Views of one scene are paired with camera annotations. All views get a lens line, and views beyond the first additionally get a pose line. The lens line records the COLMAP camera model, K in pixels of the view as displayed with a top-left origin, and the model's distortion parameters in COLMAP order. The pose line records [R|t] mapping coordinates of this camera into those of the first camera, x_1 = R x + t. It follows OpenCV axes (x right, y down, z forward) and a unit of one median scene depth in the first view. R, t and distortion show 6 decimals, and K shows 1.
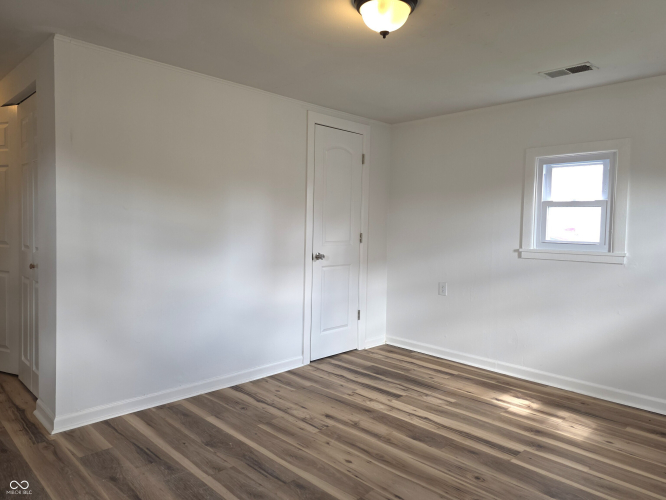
lens RADIAL K [[462.3, 0, 332.7], [0, 462.3, 241.7], [0, 0, 1]] dist [0.001197, -0.001239]
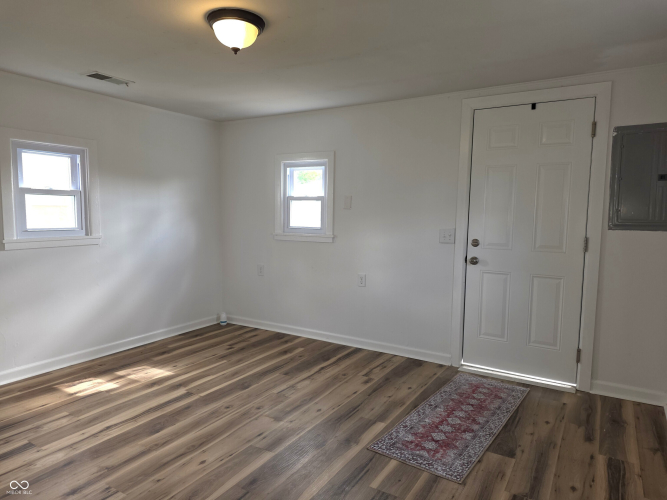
lens RADIAL K [[444.5, 0, 332.6], [0, 444.5, 253.0], [0, 0, 1]] dist [0.075806, -0.075323]
pose [[-0.241798, -0.118066, 0.963117, -0.691221], [0.017041, 0.991900, 0.125873, -0.070215], [-0.970177, 0.046849, -0.237827, 0.701427]]
